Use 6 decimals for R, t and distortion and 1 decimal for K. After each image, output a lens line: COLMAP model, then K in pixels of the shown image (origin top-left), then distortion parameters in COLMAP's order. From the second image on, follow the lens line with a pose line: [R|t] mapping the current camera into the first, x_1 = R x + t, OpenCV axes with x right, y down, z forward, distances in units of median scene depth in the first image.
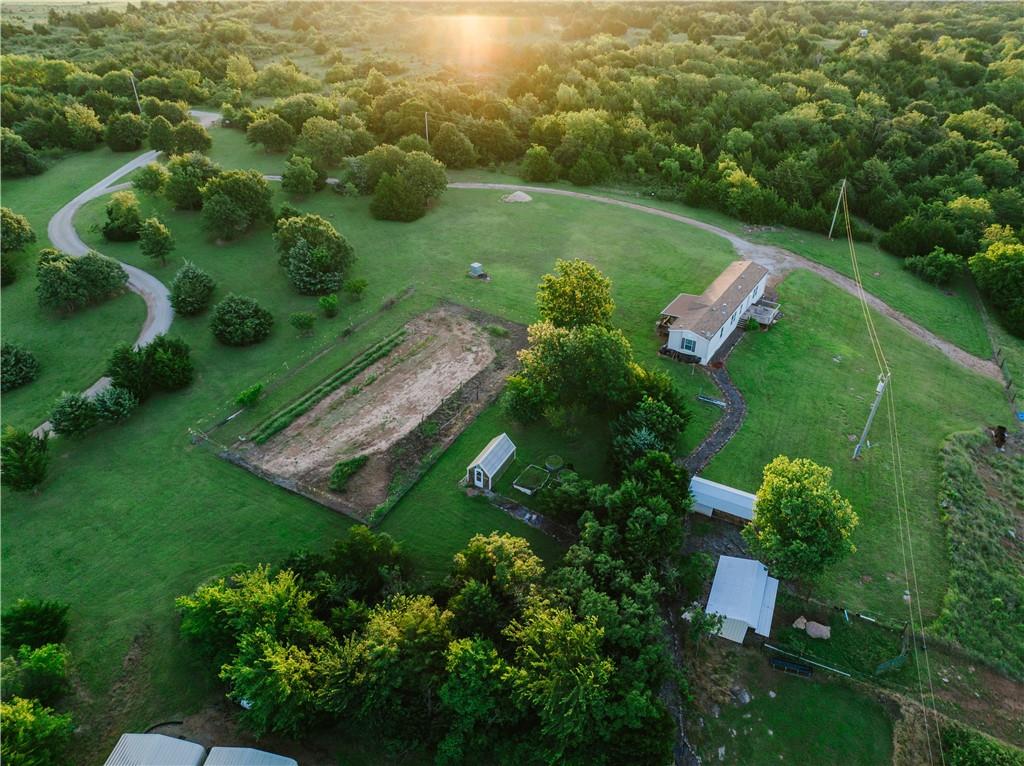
lens RADIAL K [[726.5, 0, 512.0], [0, 726.5, 383.0], [0, 0, 1]] dist [-0.036474, 0.004995]
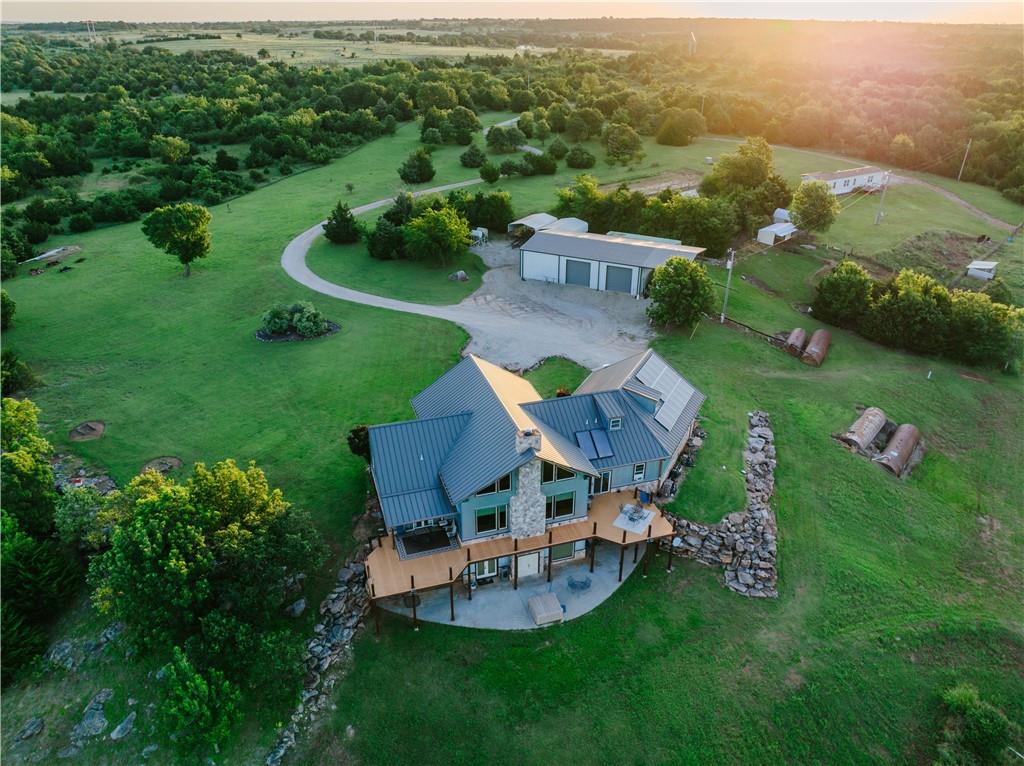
lens RADIAL K [[725.2, 0, 512.0], [0, 725.2, 383.0], [0, 0, 1]] dist [-0.041806, 0.012836]
pose [[0.915821, 0.184266, -0.356816, 0.171496], [-0.219789, 0.973618, -0.061325, 0.416743], [0.336102, 0.134587, 0.932160, -0.516191]]
